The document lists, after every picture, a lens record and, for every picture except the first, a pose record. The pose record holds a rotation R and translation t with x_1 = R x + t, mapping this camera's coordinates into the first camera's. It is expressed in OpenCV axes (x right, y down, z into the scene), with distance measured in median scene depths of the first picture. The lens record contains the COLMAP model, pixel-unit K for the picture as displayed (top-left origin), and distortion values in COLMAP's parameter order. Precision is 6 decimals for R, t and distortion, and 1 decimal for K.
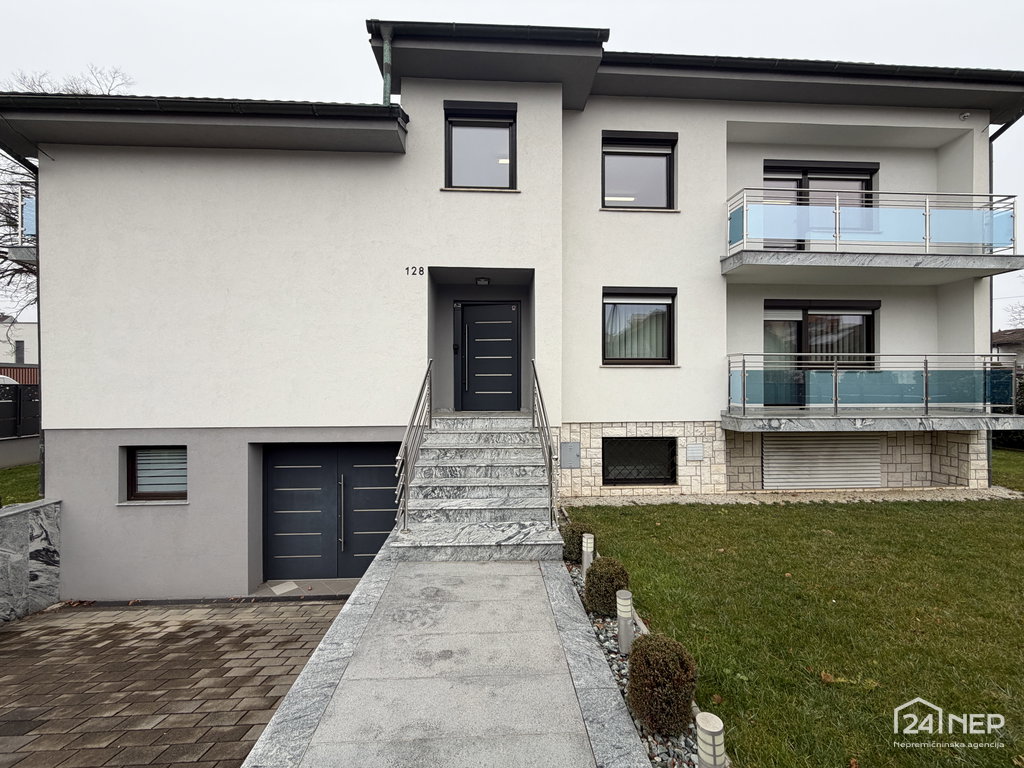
lens RADIAL K [[406.3, 0, 510.8], [0, 406.3, 383.0], [0, 0, 1]] dist [-0.002420, 0.001039]
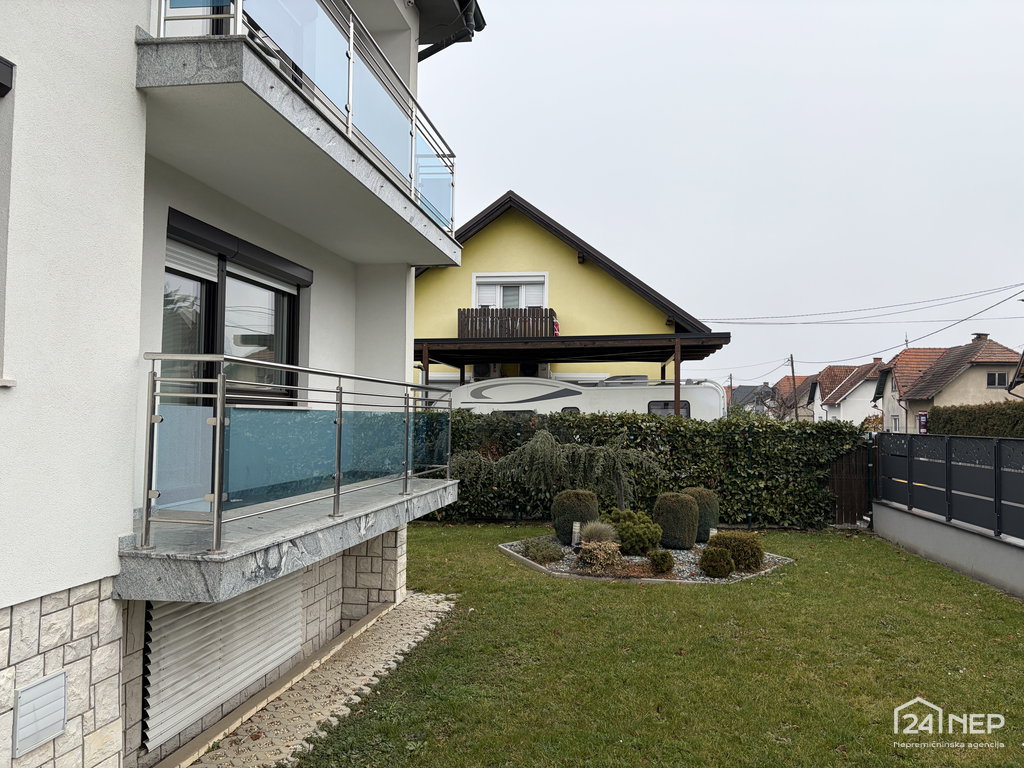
lens RADIAL K [[768.9, 0, 515.1], [0, 768.9, 383.7], [0, 0, 1]] dist [0.000636, -0.005529]
pose [[0.208293, 0.045740, 0.976996, 0.025871], [-0.018004, 0.998916, -0.042928, -0.026028], [-0.977901, -0.008648, 0.208891, 0.600220]]
